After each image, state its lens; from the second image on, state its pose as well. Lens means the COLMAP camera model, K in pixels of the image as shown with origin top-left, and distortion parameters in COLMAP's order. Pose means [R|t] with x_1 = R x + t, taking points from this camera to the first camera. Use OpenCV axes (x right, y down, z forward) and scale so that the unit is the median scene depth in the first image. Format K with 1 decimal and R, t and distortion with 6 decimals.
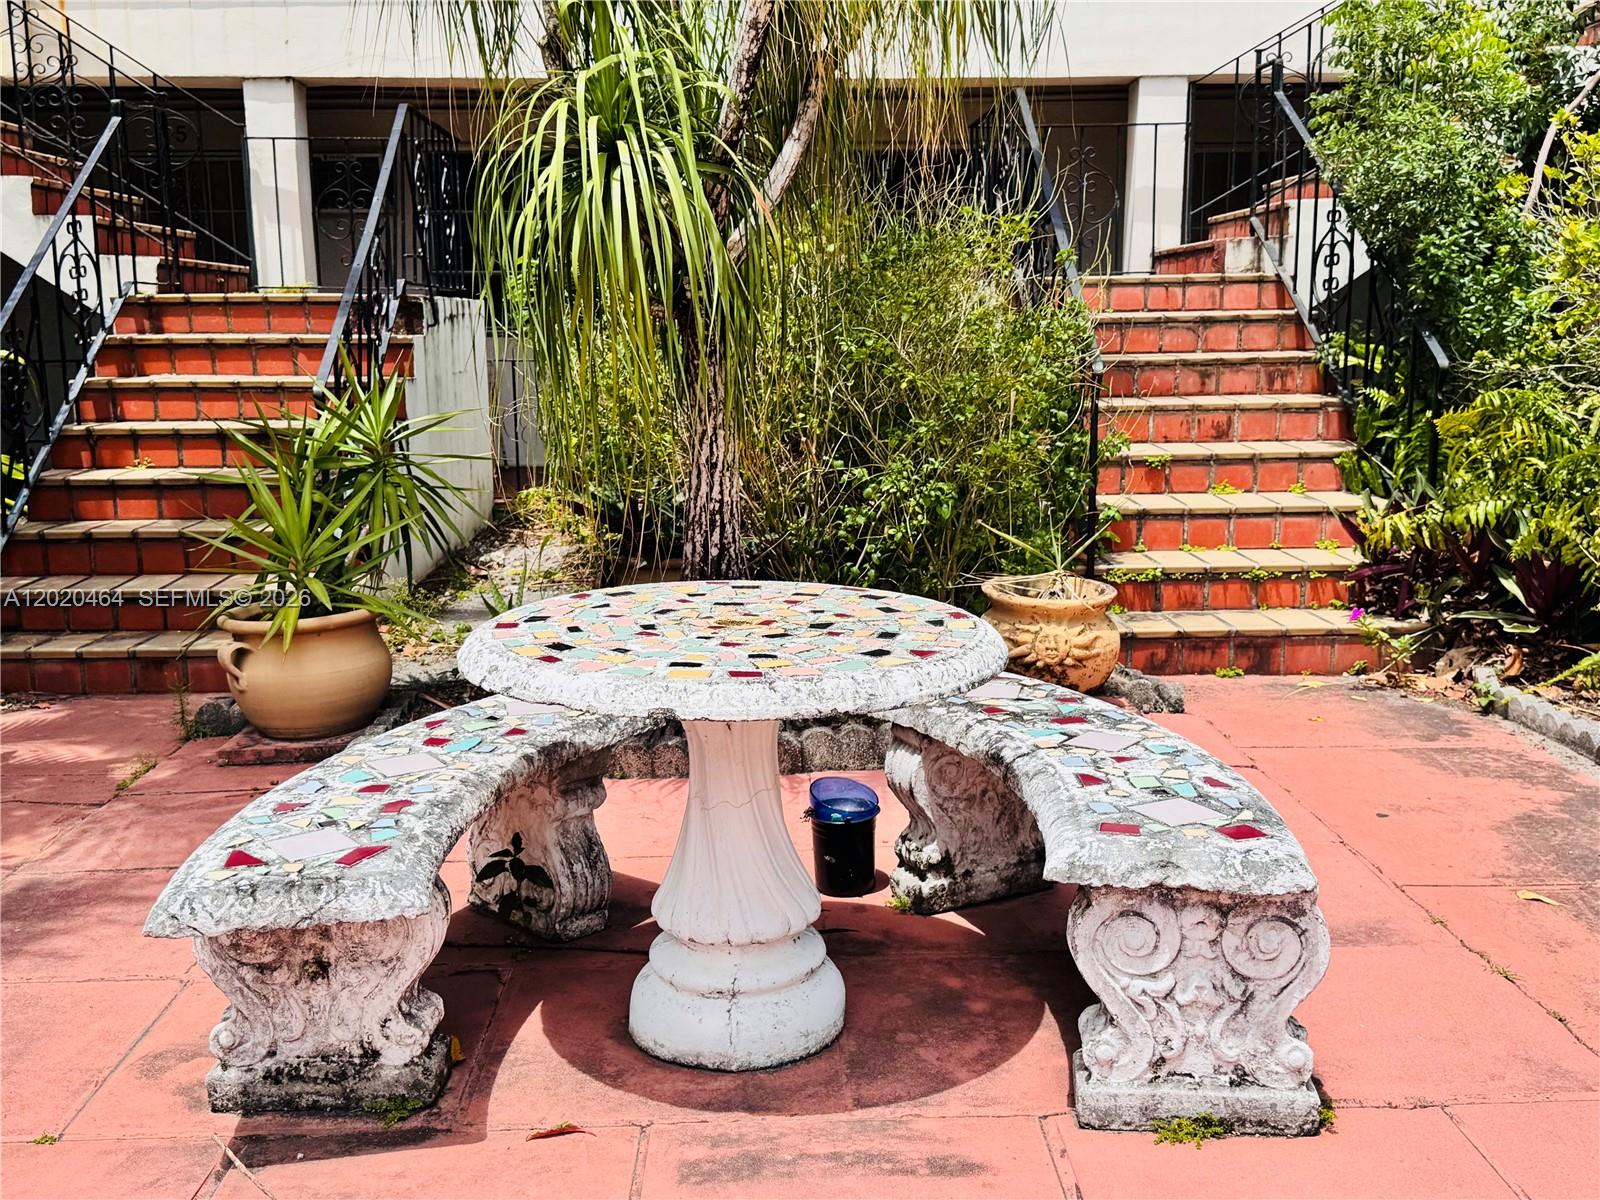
lens RADIAL K [[1668.0, 0, 800.0], [0, 1668.0, 600.0], [0, 0, 1]] dist [0.217876, -0.569367]
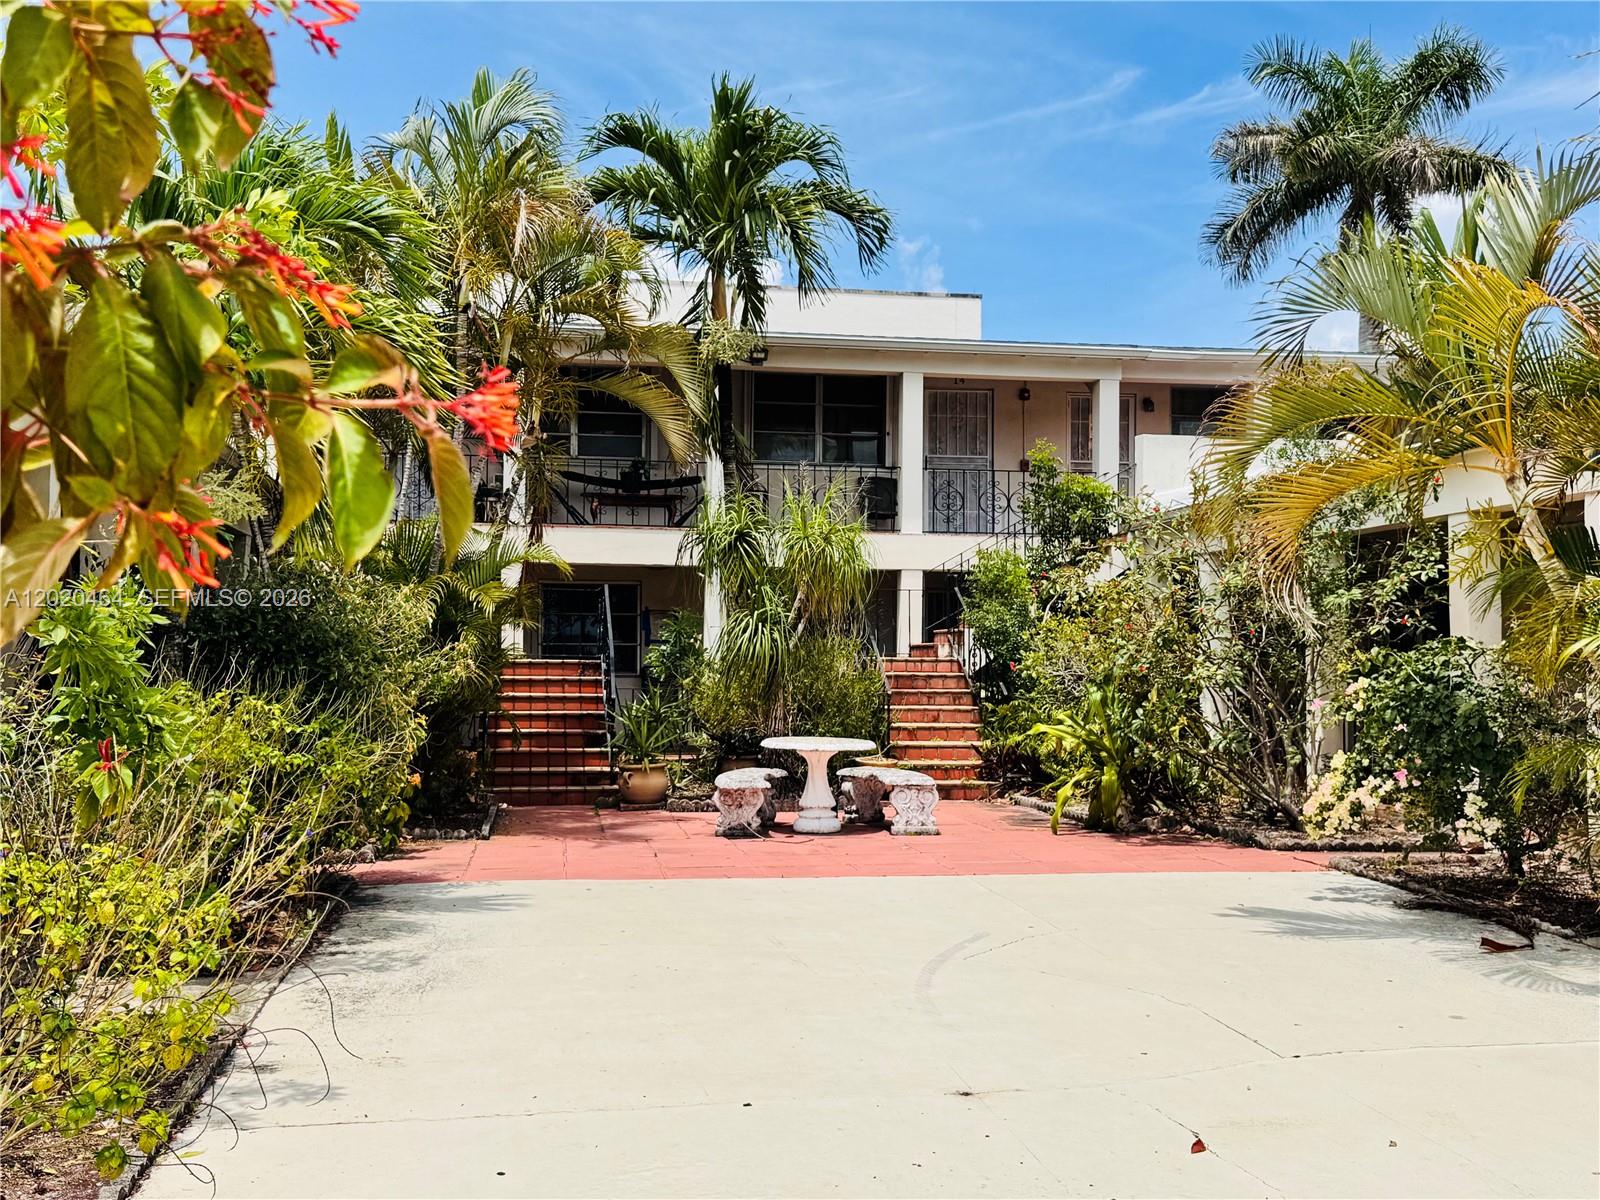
lens RADIAL K [[1668.0, 0, 800.0], [0, 1668.0, 600.0], [0, 0, 1]] dist [0.217876, -0.569367]
pose [[0.991523, 0.022625, 0.127947, -0.292248], [0.003576, 0.979598, -0.200936, 0.238401], [-0.129883, 0.199690, 0.971213, -1.515284]]
